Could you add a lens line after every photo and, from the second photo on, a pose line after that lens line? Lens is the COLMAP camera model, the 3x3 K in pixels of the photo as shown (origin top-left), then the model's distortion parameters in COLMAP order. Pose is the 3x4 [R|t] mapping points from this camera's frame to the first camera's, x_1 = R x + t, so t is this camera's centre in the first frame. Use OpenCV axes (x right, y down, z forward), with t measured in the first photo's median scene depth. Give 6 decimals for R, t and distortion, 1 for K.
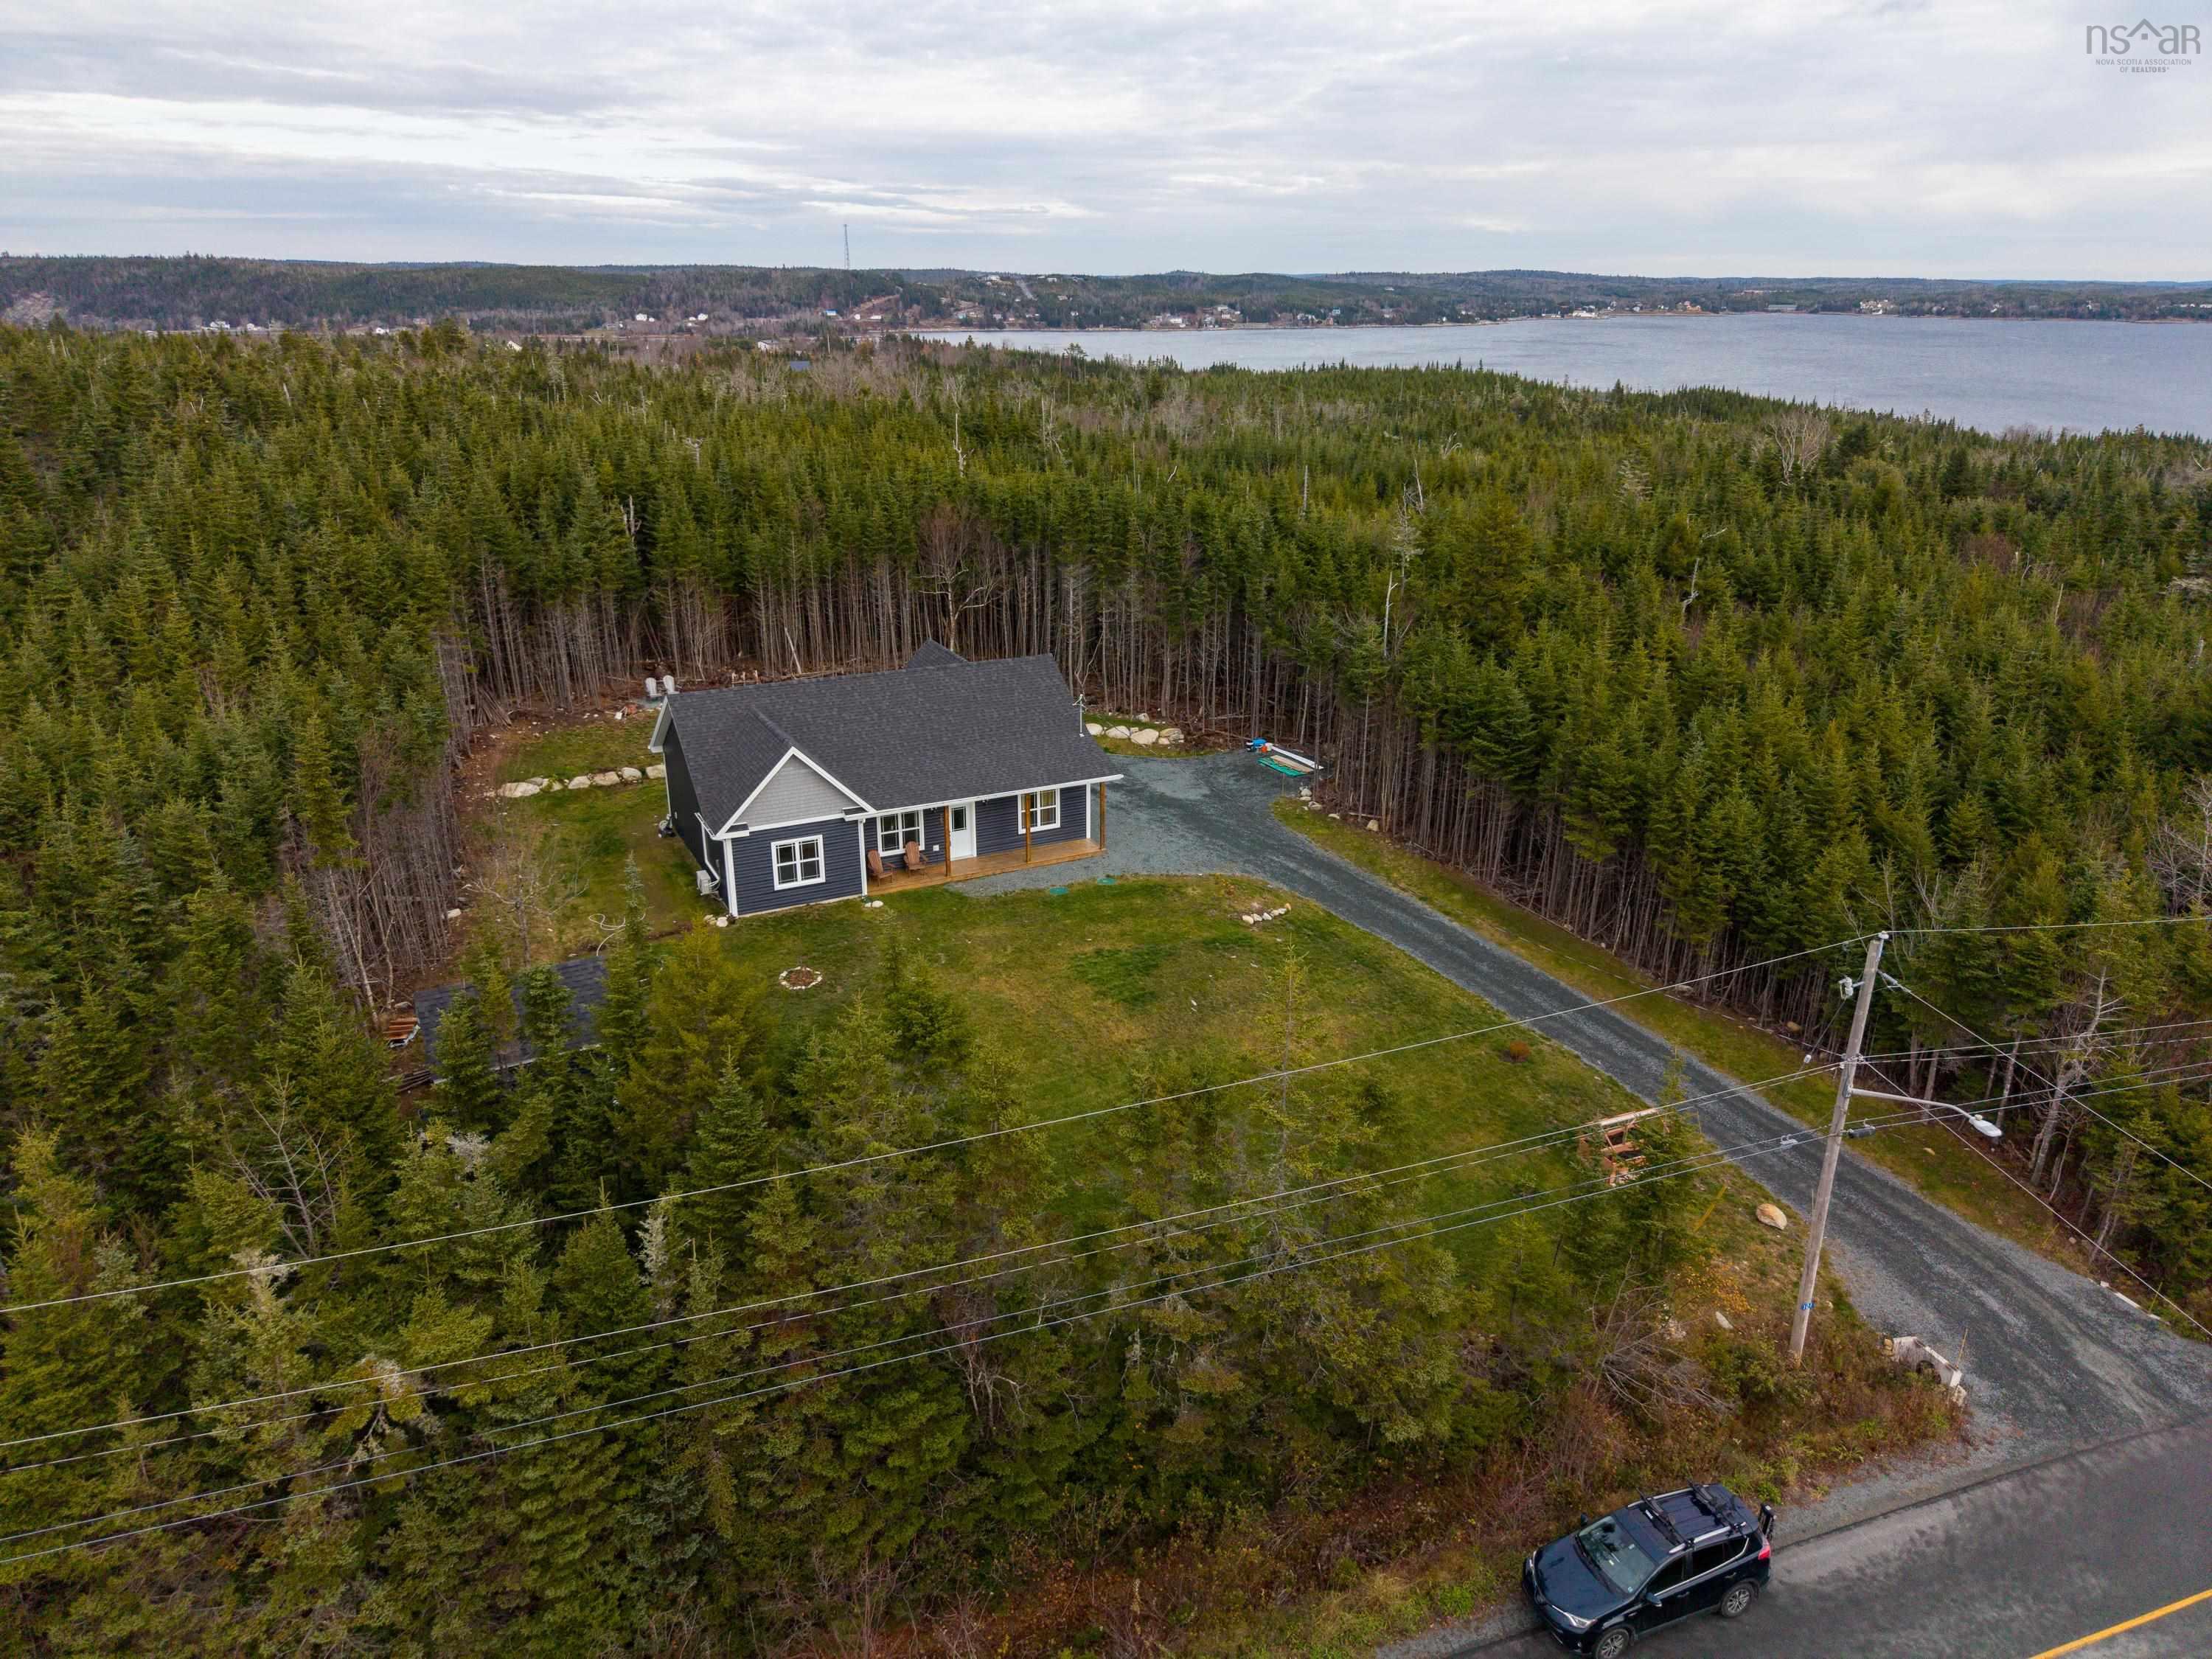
lens RADIAL K [[1489.5, 0, 1106.1], [0, 1489.5, 834.4], [0, 0, 1]] dist [0.034360, -0.039642]
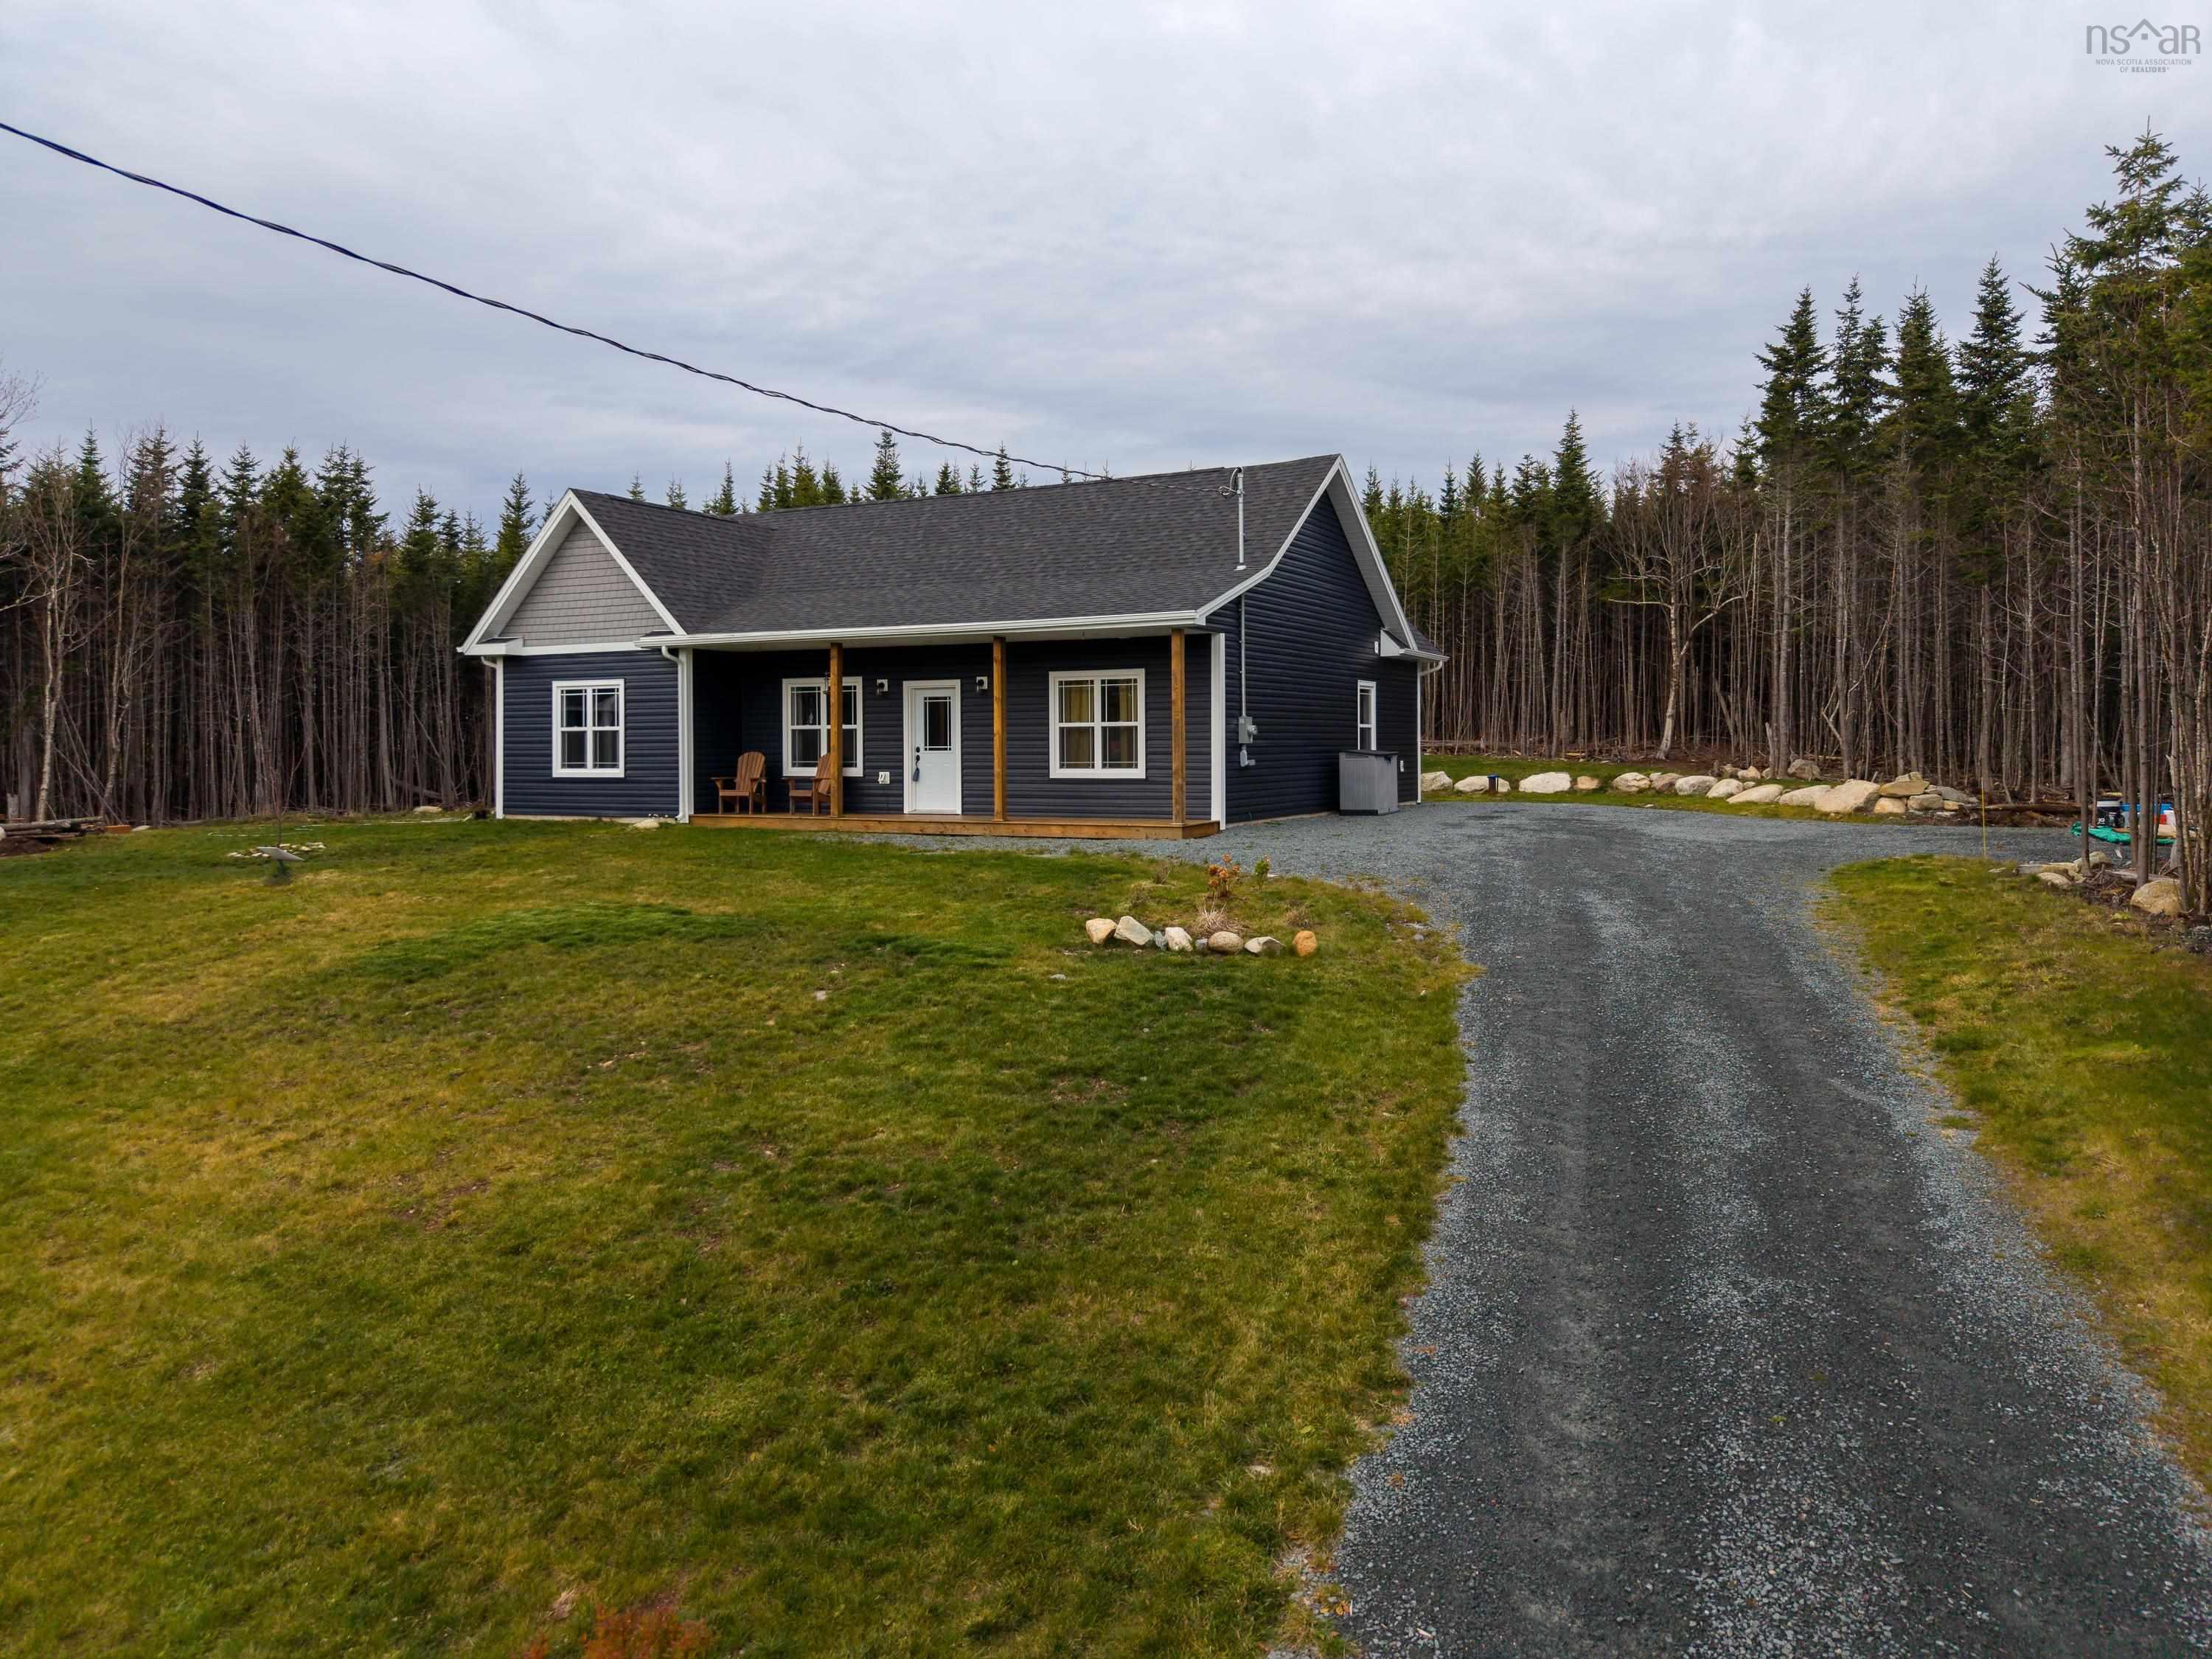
lens RADIAL K [[1516.6, 0, 1126.0], [0, 1516.6, 751.7], [0, 0, 1]] dist [0.127335, -0.278612]
pose [[0.593516, -0.002775, -0.804818, 0.260852], [-0.274406, 0.939377, -0.205600, 0.064983], [0.756598, 0.342874, 0.556774, 0.640158]]
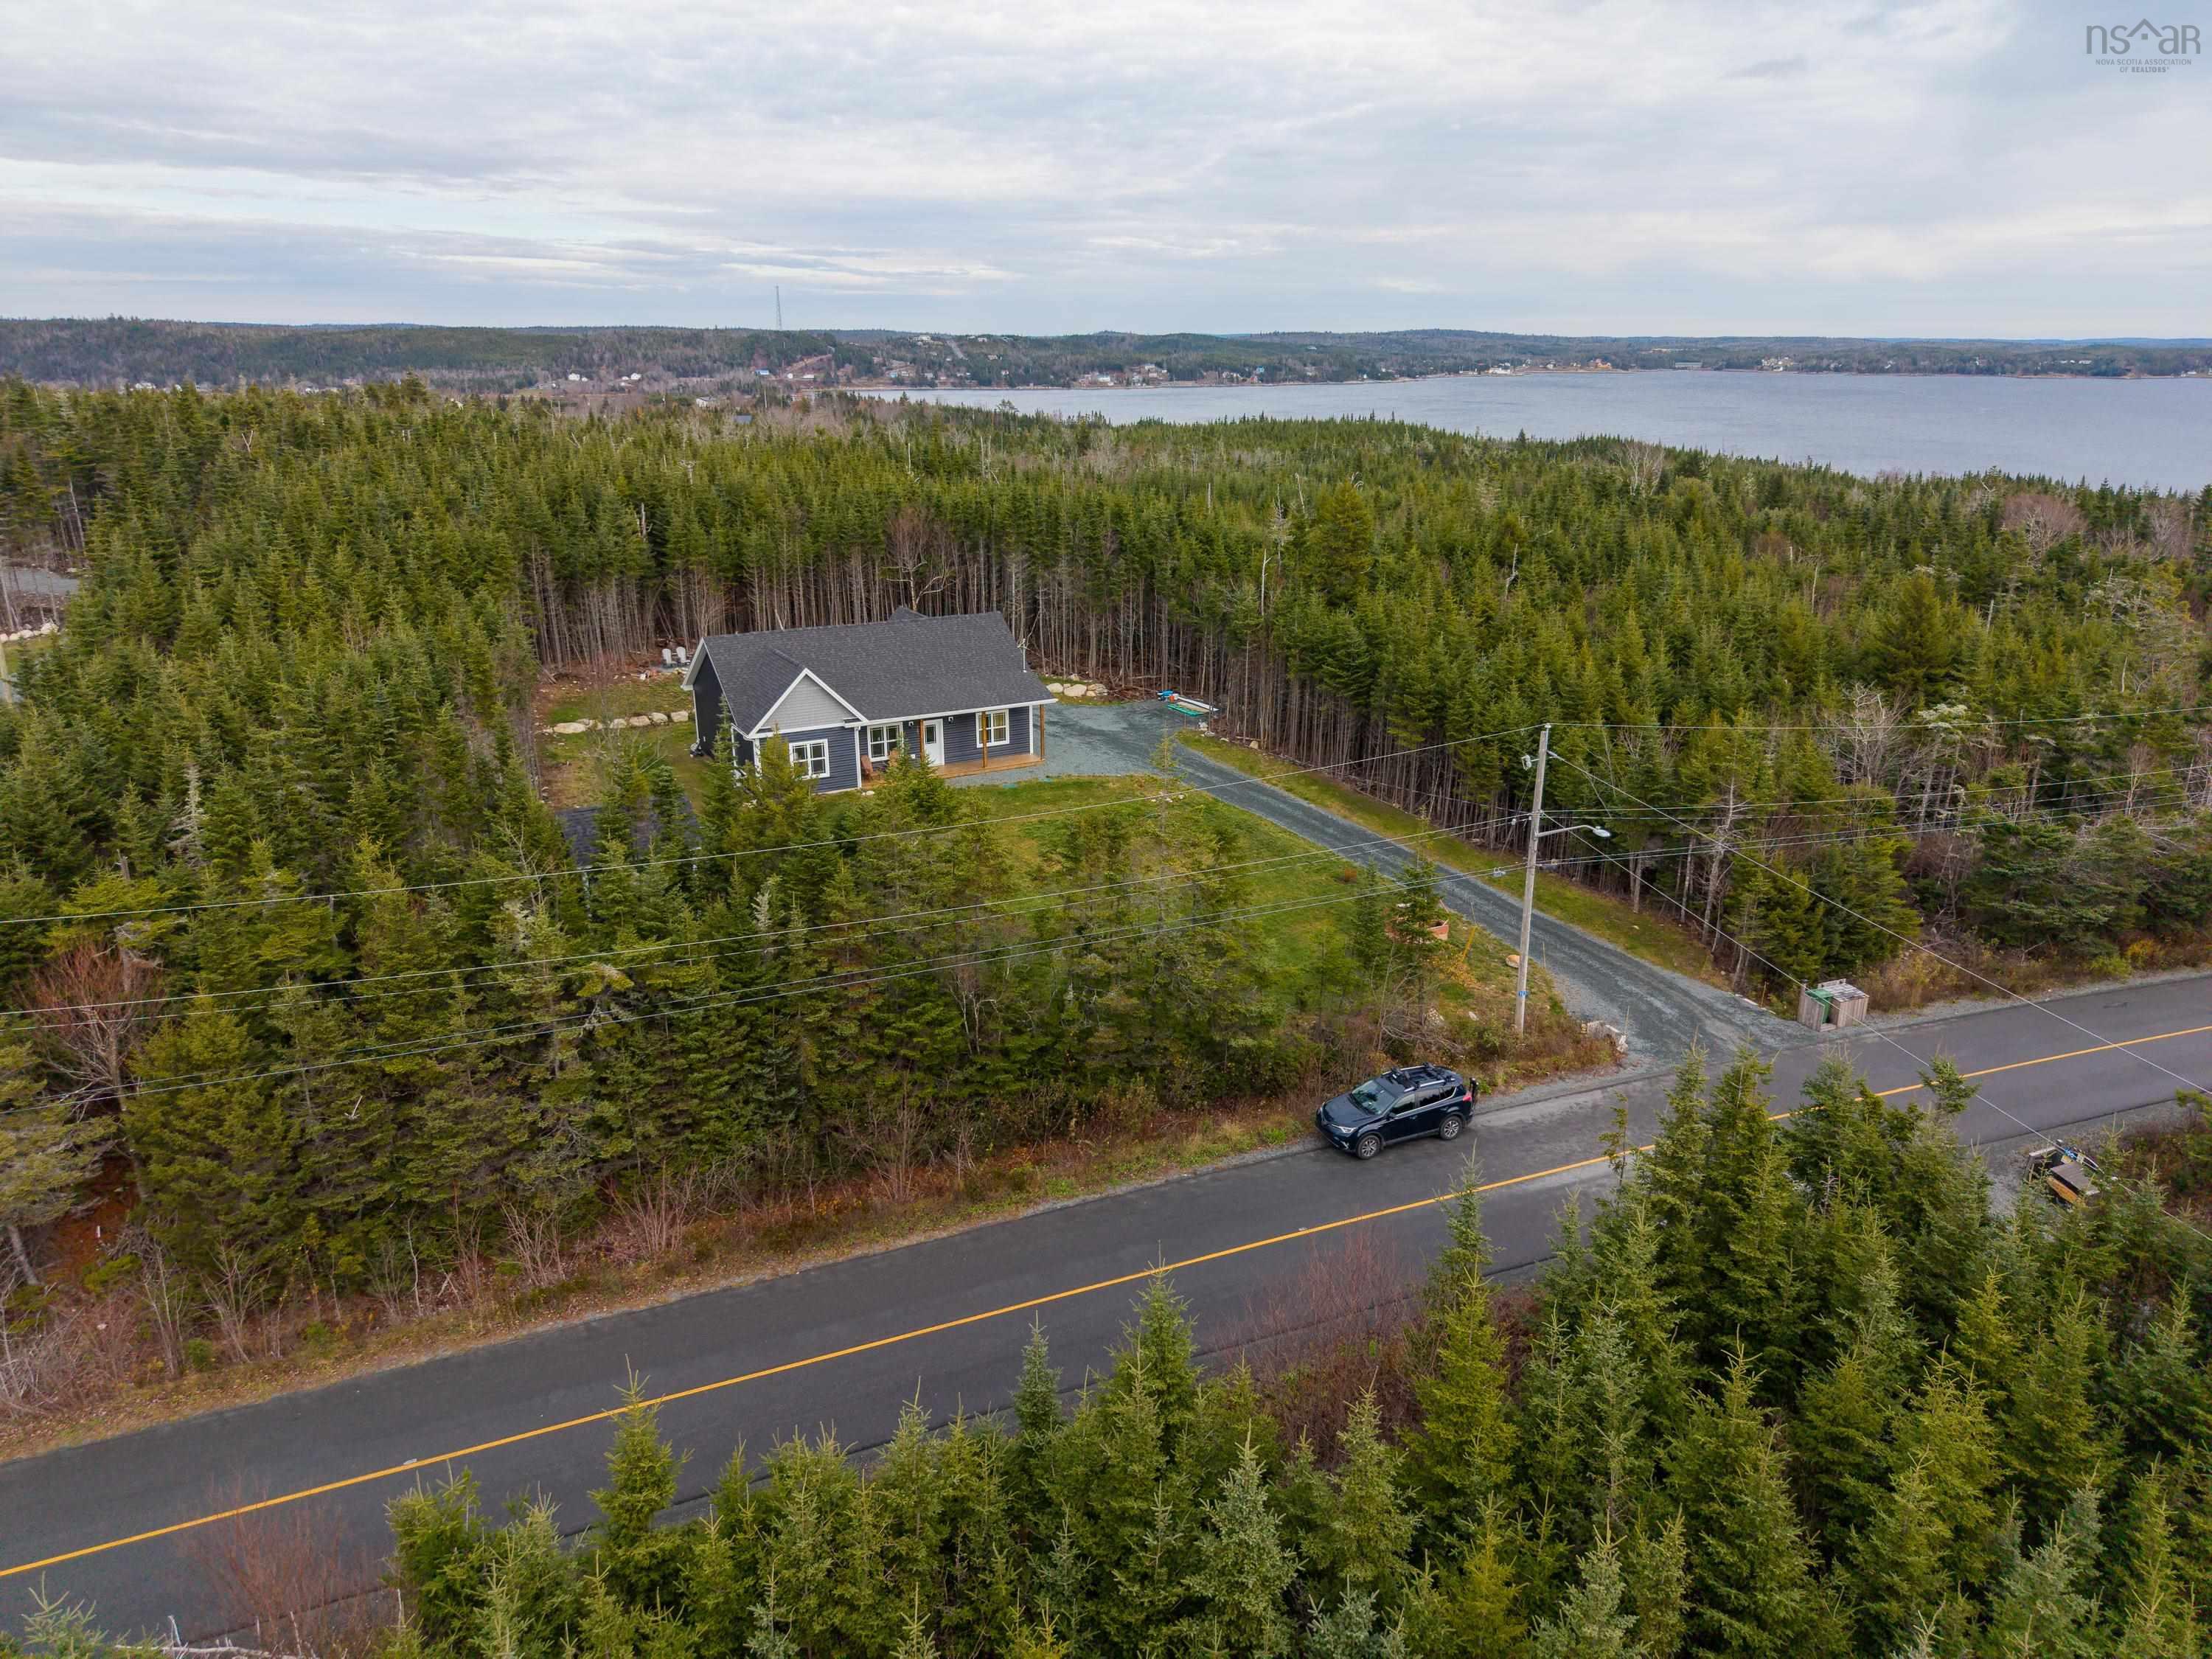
lens RADIAL K [[1489.5, 0, 1106.1], [0, 1489.5, 834.4], [0, 0, 1]] dist [0.034360, -0.039642]
pose [[0.998988, -0.016255, 0.041944, -0.002104], [0.017749, 0.999212, -0.035497, 0.101746], [-0.041334, 0.036205, 0.998489, -0.234384]]
